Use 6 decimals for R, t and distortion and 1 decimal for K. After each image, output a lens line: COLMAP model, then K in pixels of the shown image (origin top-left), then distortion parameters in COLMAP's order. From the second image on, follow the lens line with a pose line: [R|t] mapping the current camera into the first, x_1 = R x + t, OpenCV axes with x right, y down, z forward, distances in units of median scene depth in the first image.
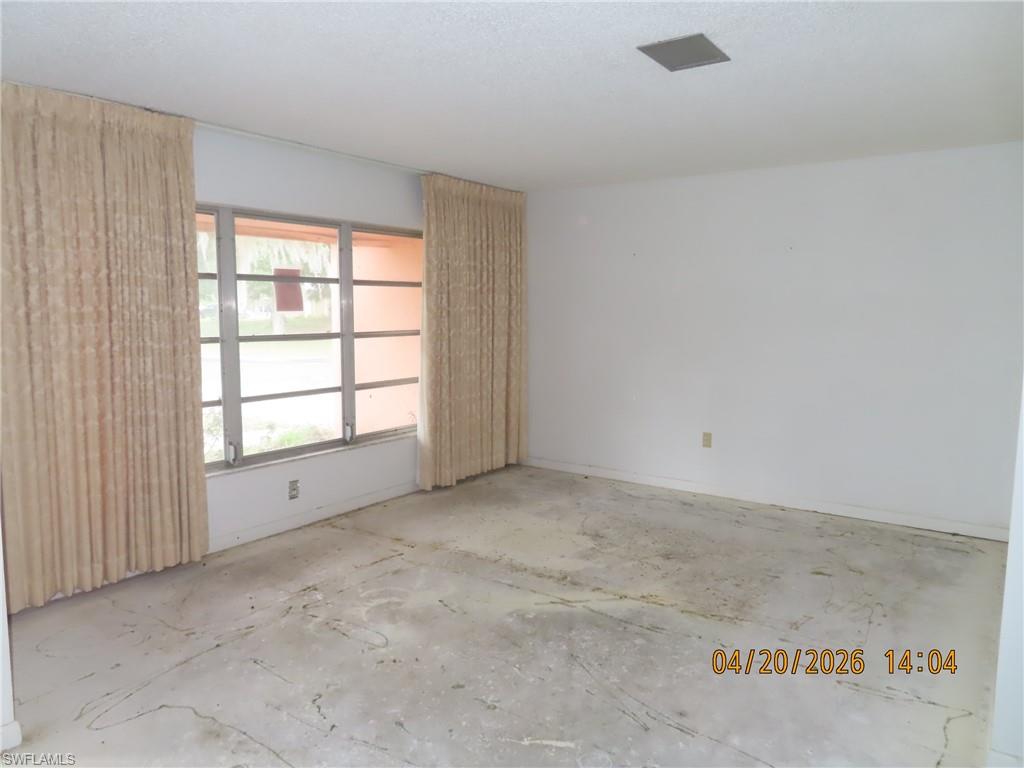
lens RADIAL K [[727.0, 0, 512.0], [0, 727.0, 384.0], [0, 0, 1]] dist [-0.001010, 0.000207]
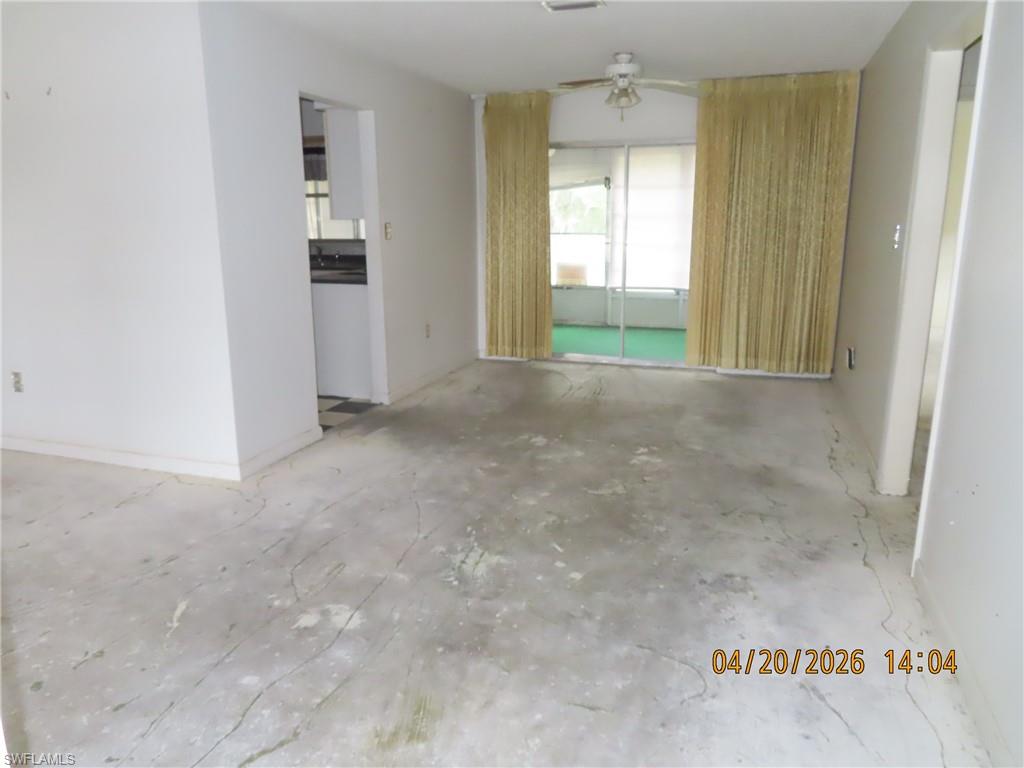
lens RADIAL K [[727.0, 0, 512.0], [0, 727.0, 384.0], [0, 0, 1]] dist [-0.001010, 0.000207]
pose [[-0.299219, -0.217364, 0.929097, -0.921315], [0.104872, 0.960317, 0.258442, -0.045701], [-0.948404, 0.174767, -0.264550, 0.697151]]
